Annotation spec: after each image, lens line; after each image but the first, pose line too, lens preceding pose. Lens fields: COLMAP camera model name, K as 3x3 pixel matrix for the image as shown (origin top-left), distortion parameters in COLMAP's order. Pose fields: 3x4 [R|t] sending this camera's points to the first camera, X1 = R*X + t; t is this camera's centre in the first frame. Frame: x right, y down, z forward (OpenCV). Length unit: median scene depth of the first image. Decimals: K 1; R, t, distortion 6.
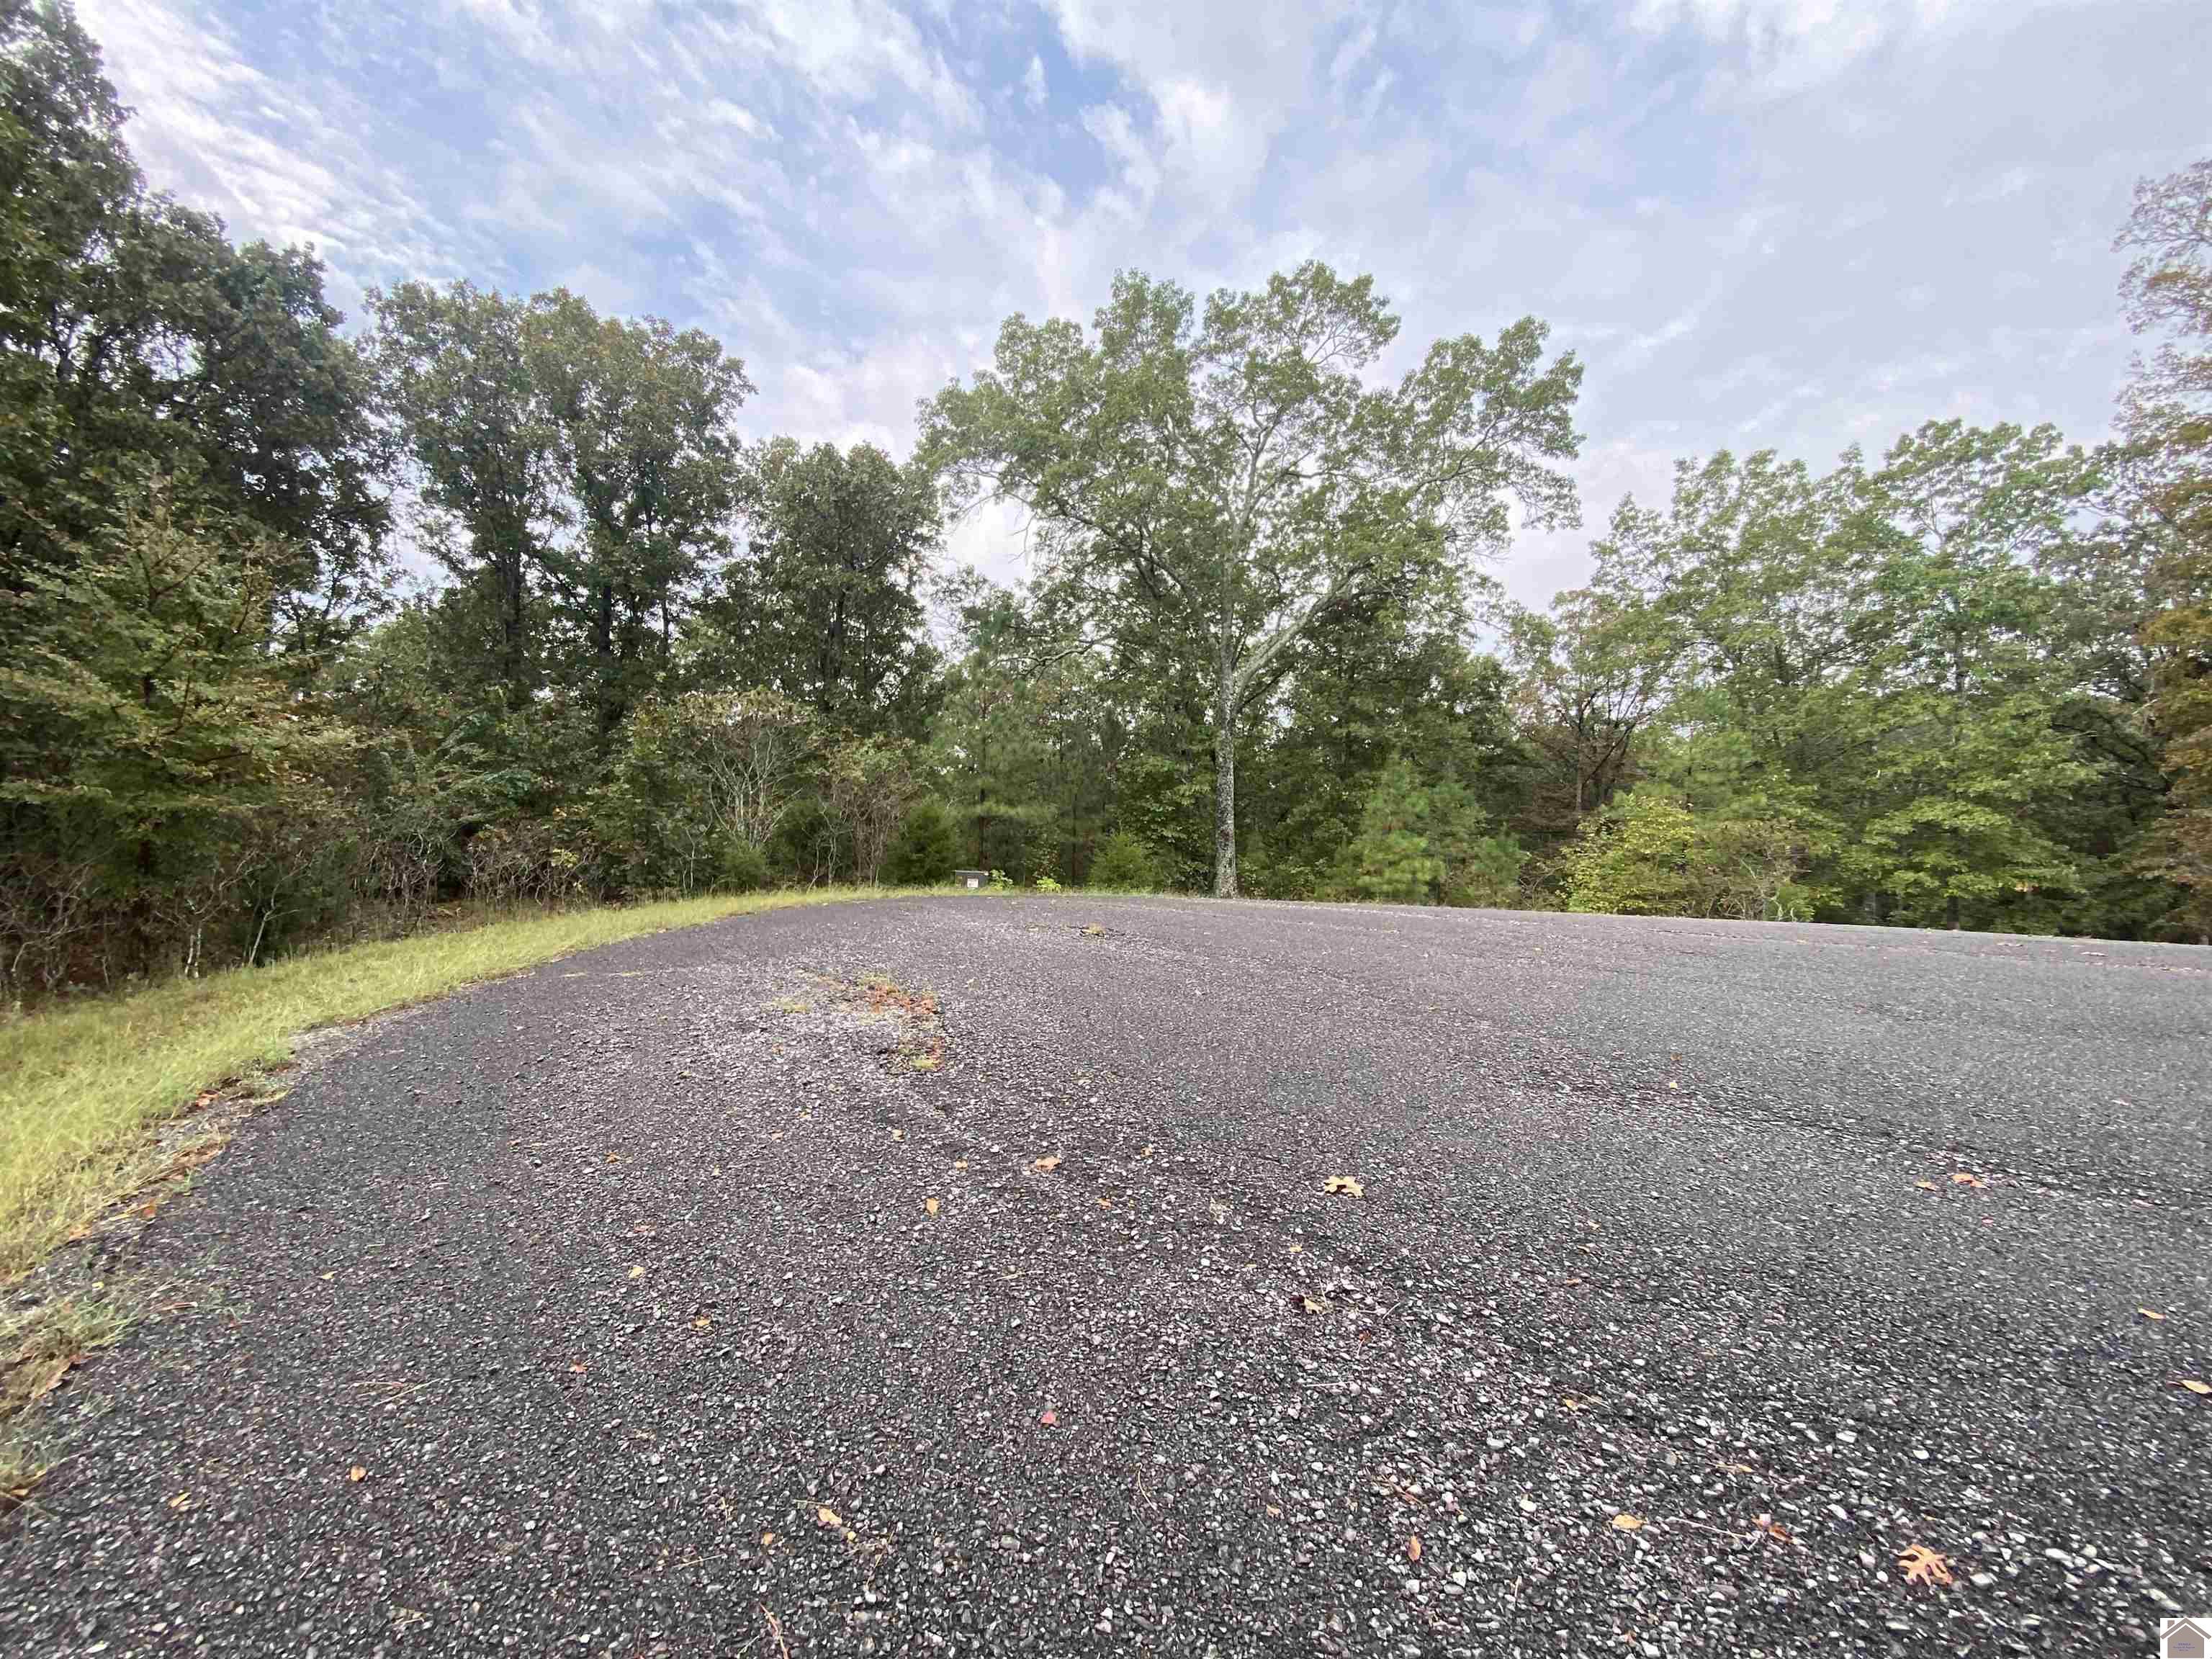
lens RADIAL K [[901.1, 0, 1100.5], [0, 901.1, 883.3], [0, 0, 1]] dist [0.011070, -0.019054]
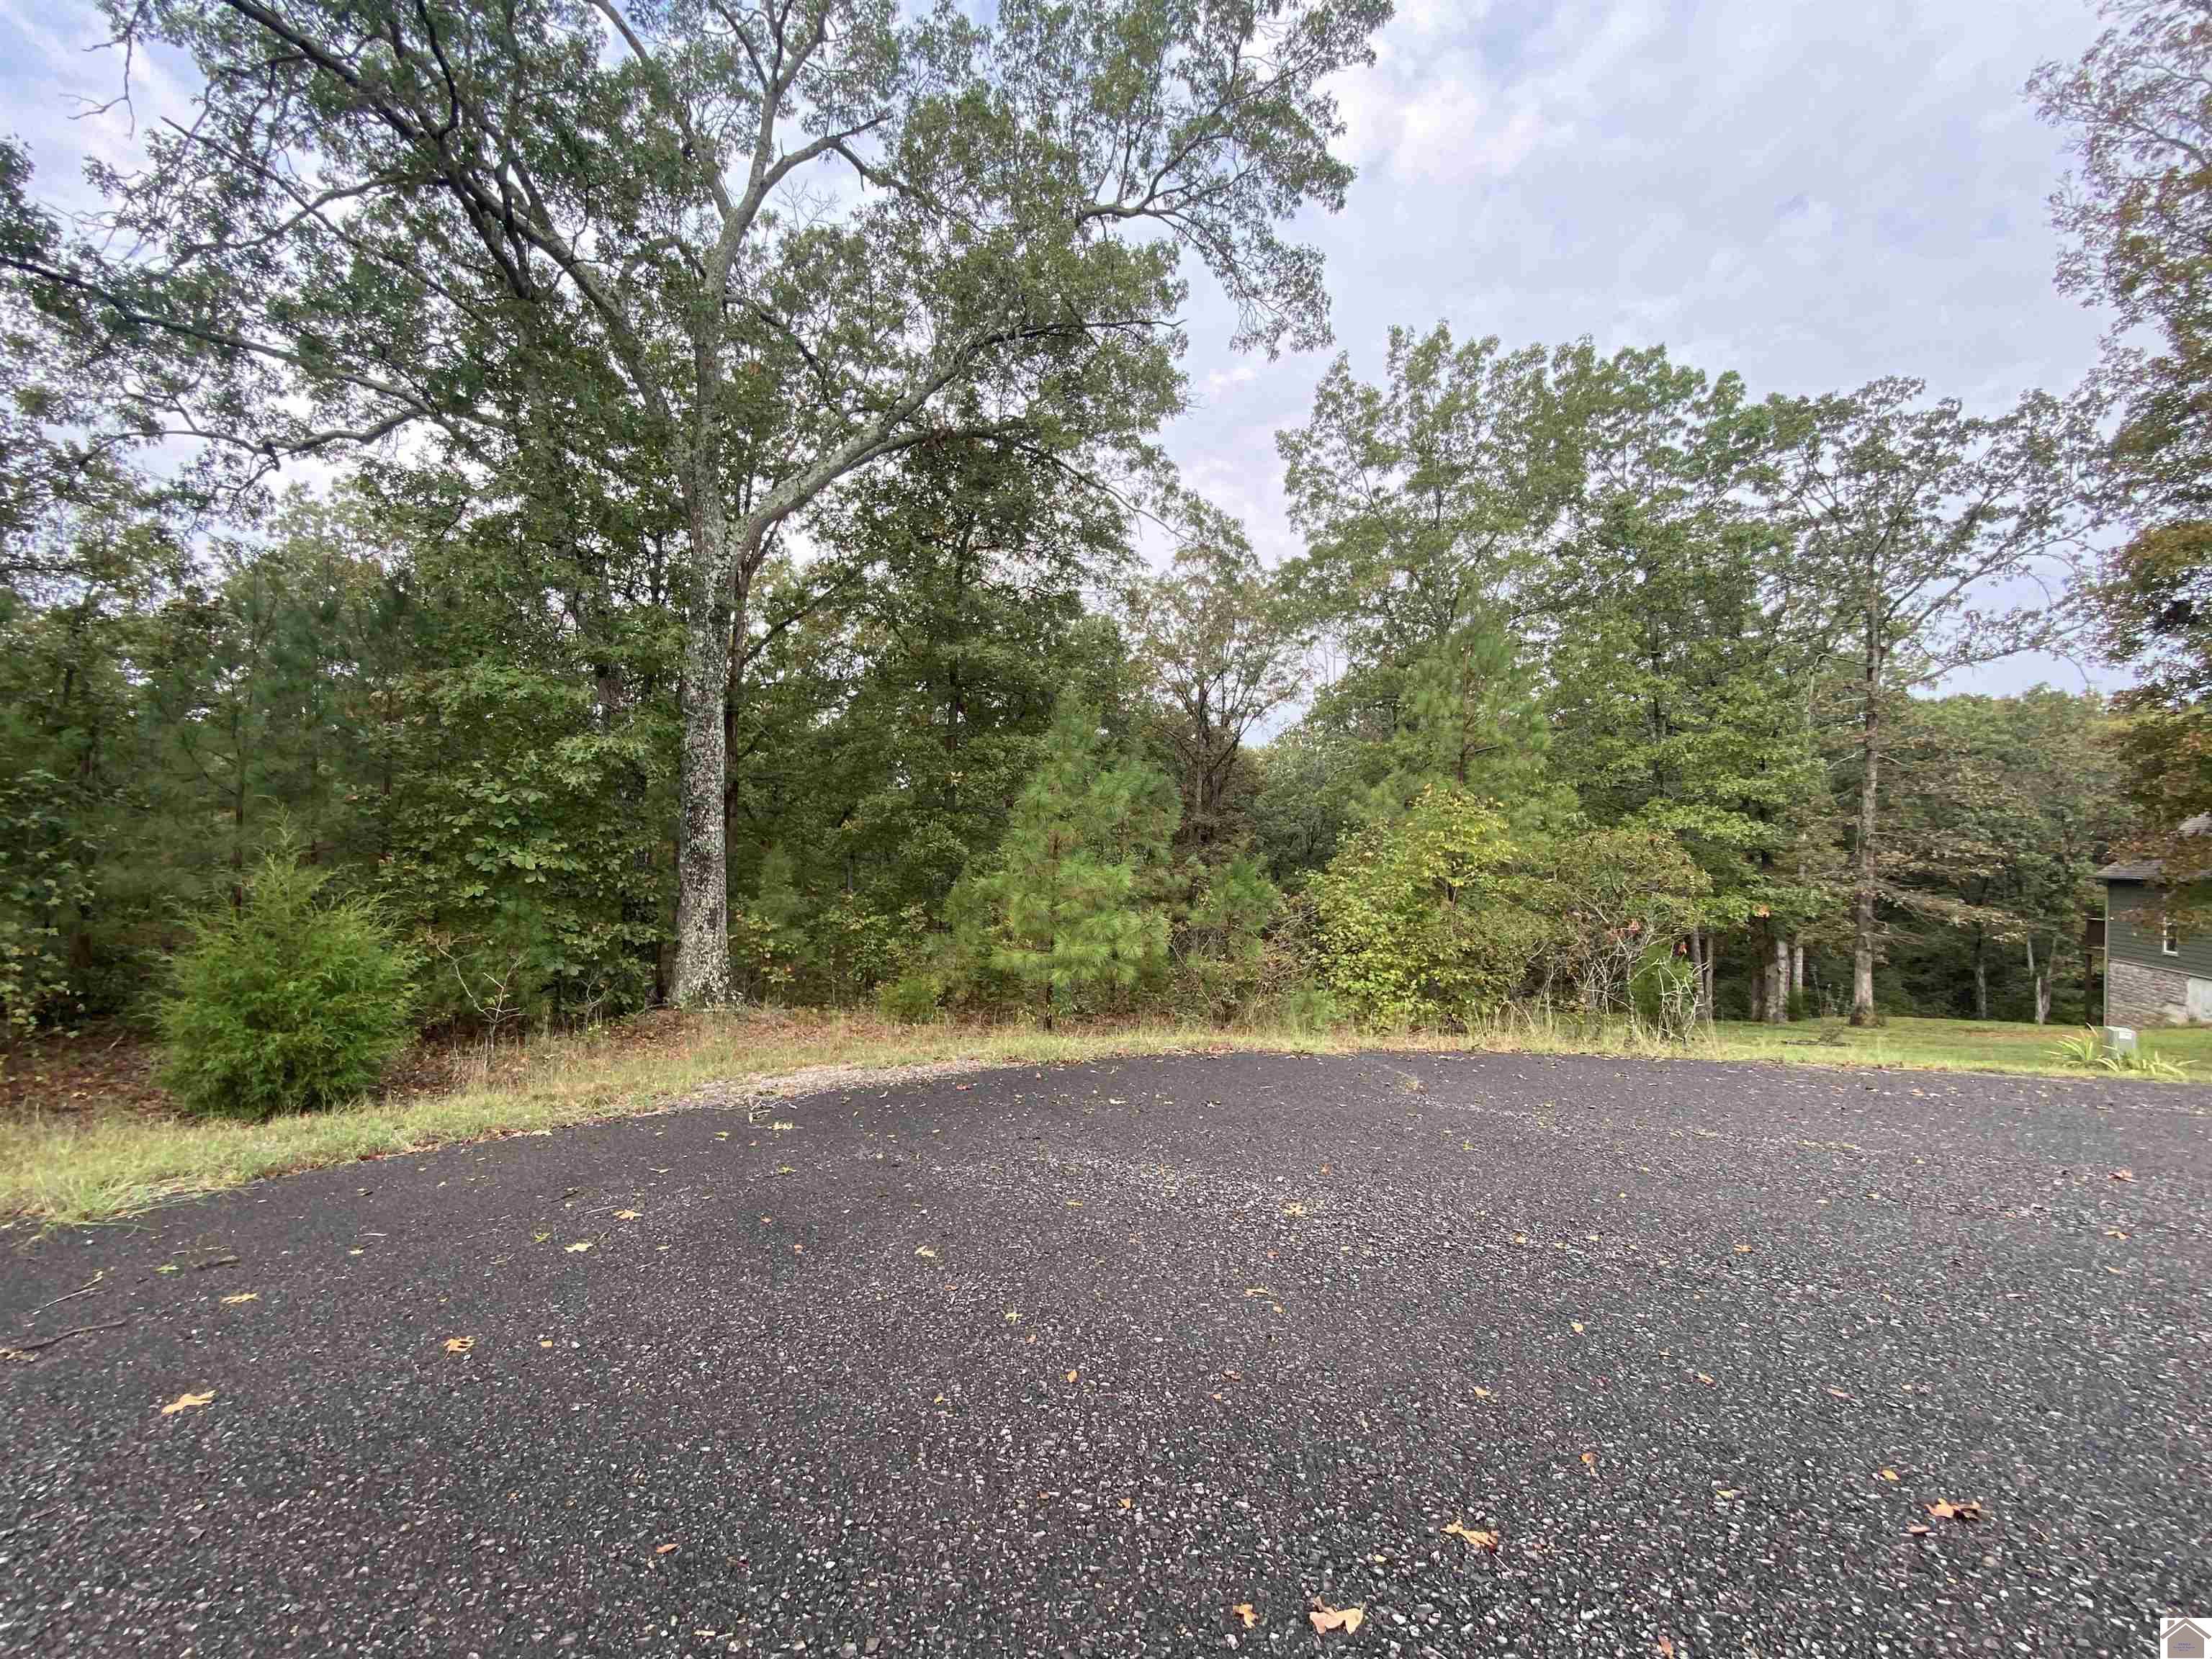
lens RADIAL K [[890.2, 0, 1103.1], [0, 890.2, 829.6], [0, 0, 1]] dist [0.013689, -0.017968]
pose [[0.890025, 0.002481, 0.455905, 0.113693], [0.022433, 0.998536, -0.049229, -0.040952], [-0.455360, 0.054043, 0.888666, 0.508660]]
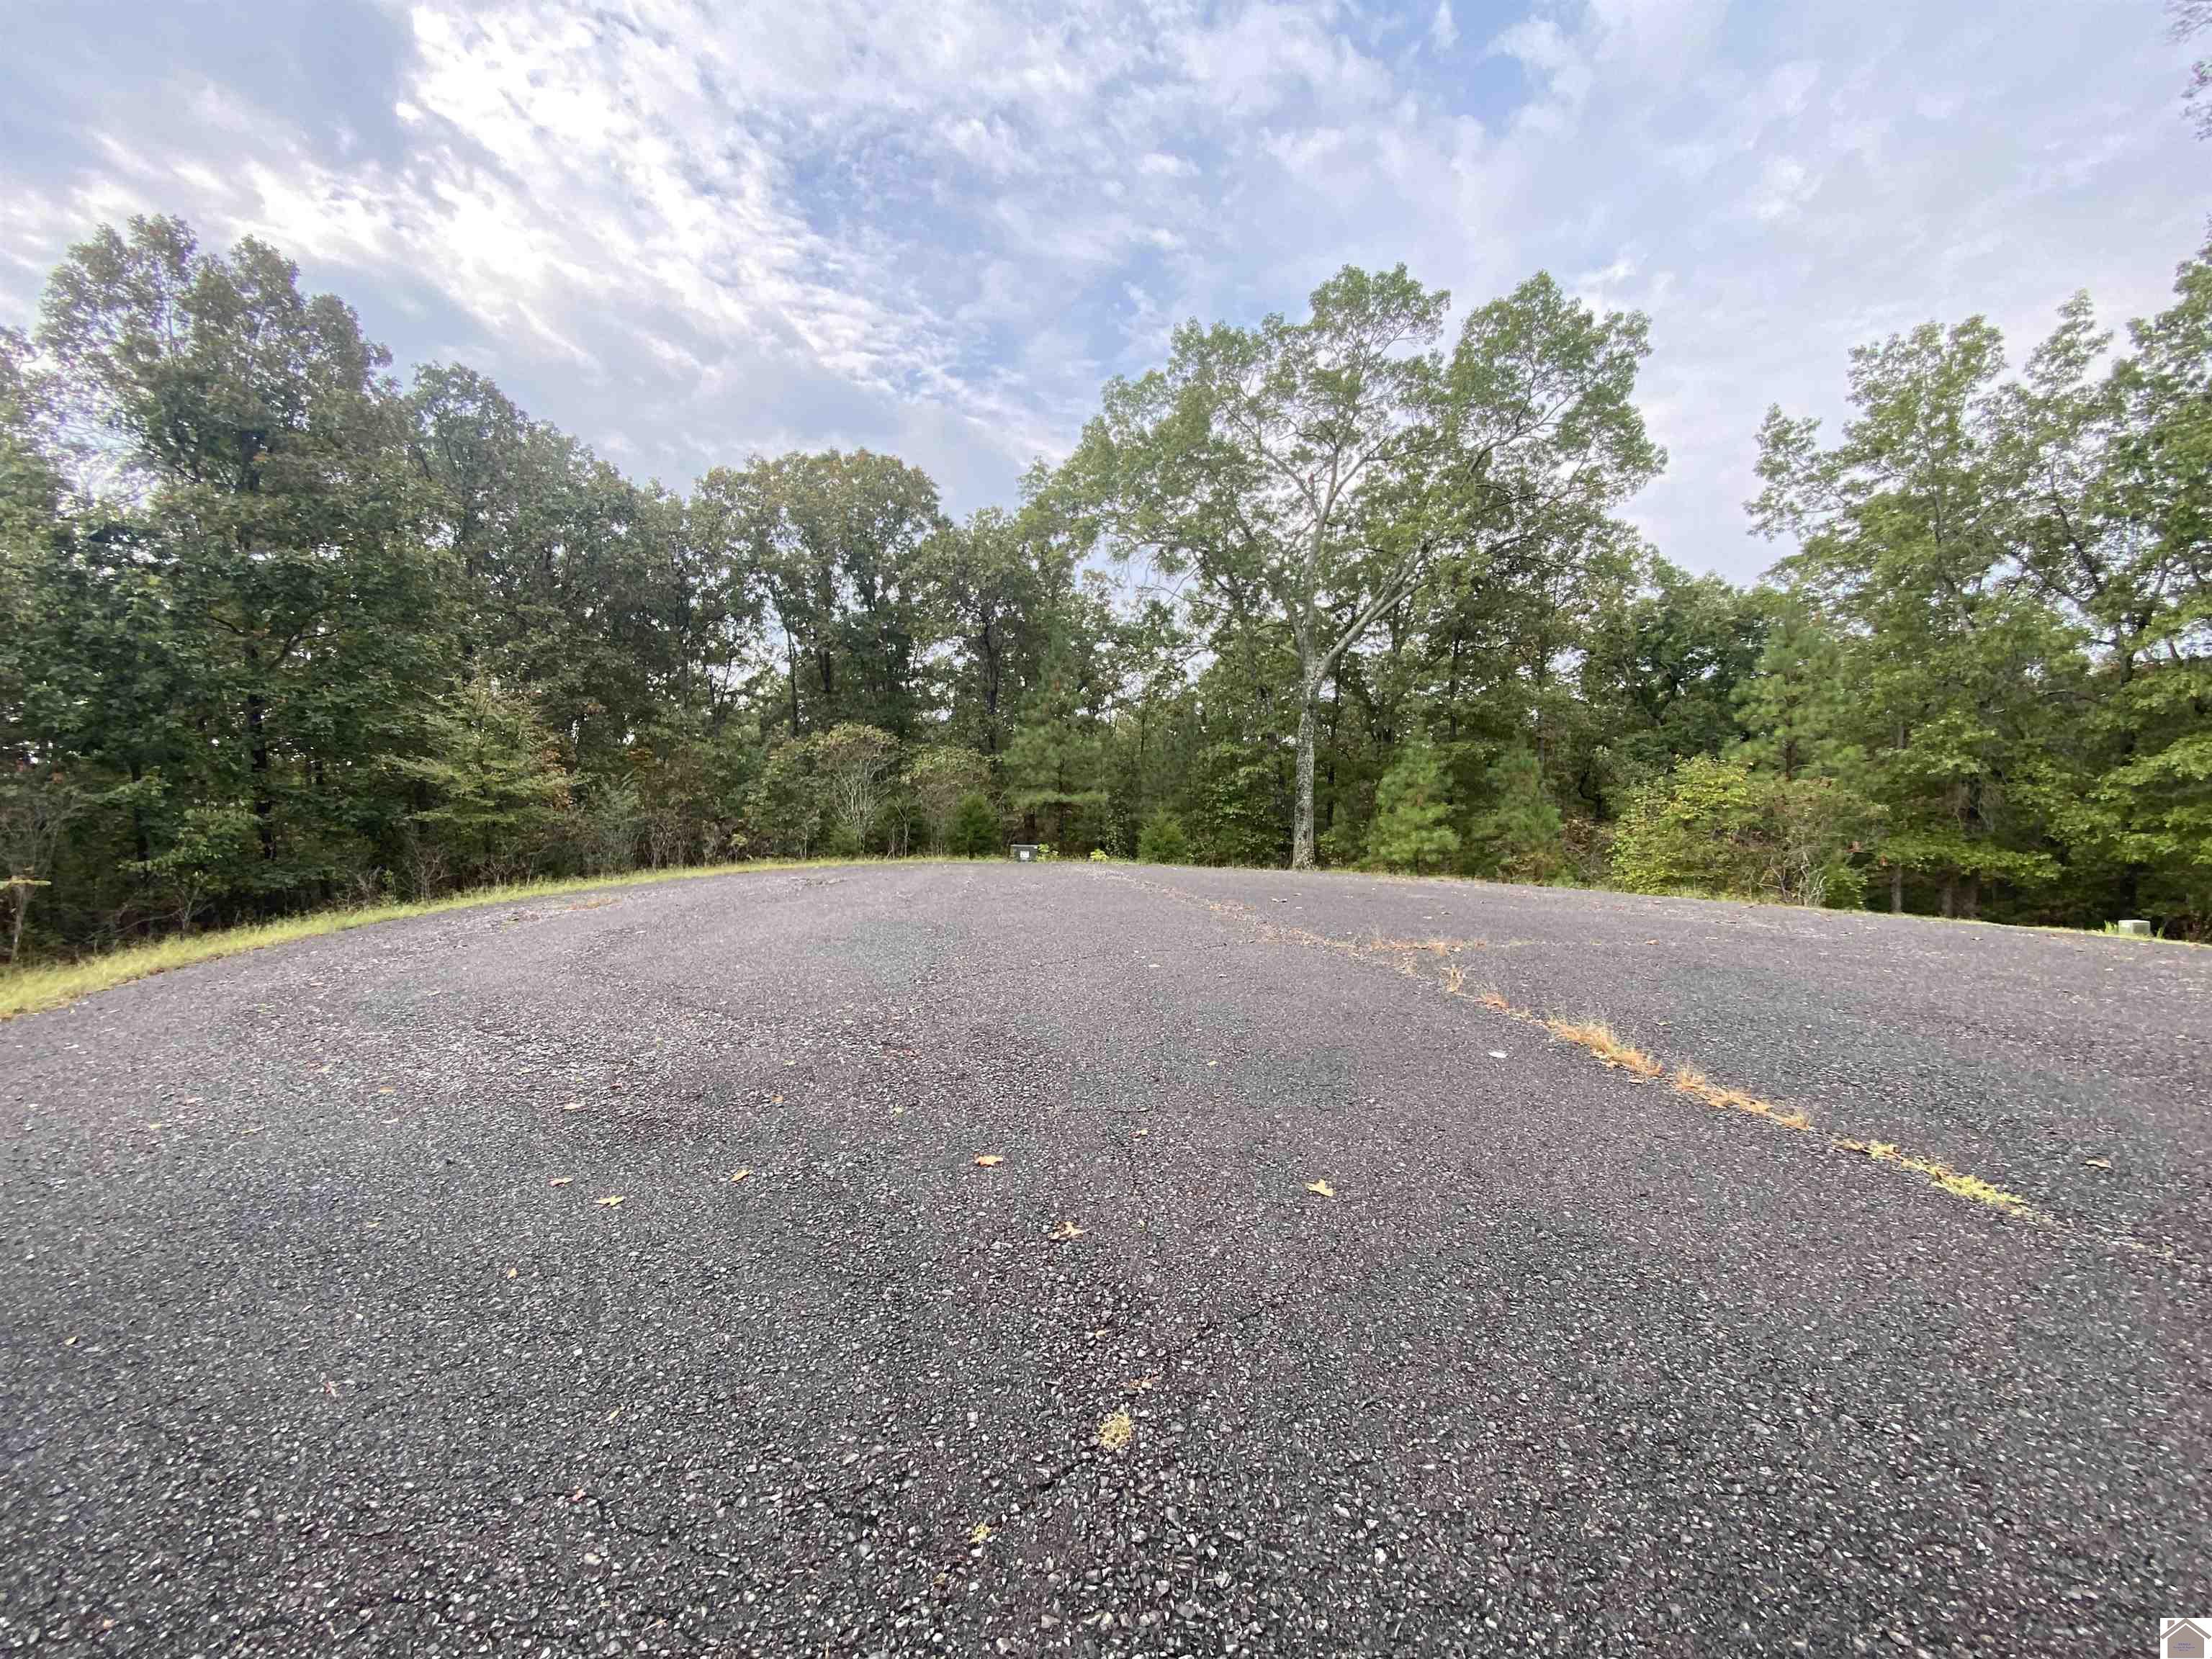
lens RADIAL K [[890.2, 0, 1103.1], [0, 890.2, 829.6], [0, 0, 1]] dist [0.013689, -0.017968]
pose [[0.894600, -0.017647, -0.446519, 0.404478], [0.005235, 0.999565, -0.029015, 0.000257], [0.446837, 0.023619, 0.894303, -0.068369]]
